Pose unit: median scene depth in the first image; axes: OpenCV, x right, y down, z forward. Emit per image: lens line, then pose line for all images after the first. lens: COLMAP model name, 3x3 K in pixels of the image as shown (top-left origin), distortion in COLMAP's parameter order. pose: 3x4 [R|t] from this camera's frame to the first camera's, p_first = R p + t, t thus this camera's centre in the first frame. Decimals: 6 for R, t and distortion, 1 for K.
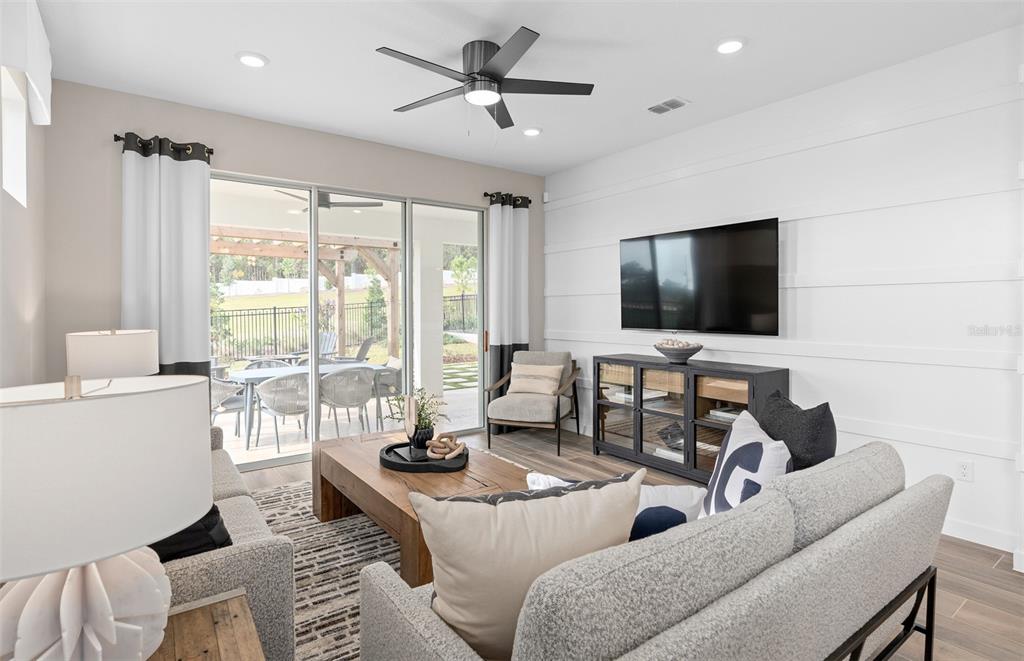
lens RADIAL K [[521.7, 0, 512.0], [0, 521.7, 330.5], [0, 0, 1]] dist [-0.004034, 0.000127]
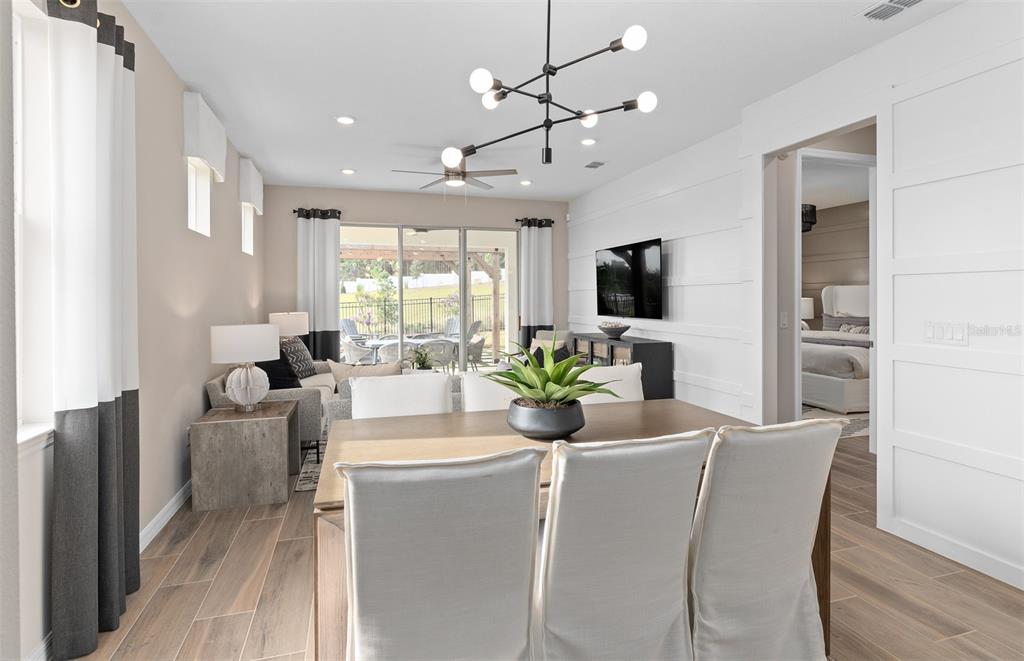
lens RADIAL K [[521.7, 0, 512.0], [0, 521.7, 330.5], [0, 0, 1]] dist [-0.004034, 0.000127]
pose [[0.945331, 0.016392, -0.325701, 0.496432], [-0.009225, 0.999680, 0.023539, 0.009568], [0.325983, -0.019247, 0.945180, -0.439649]]
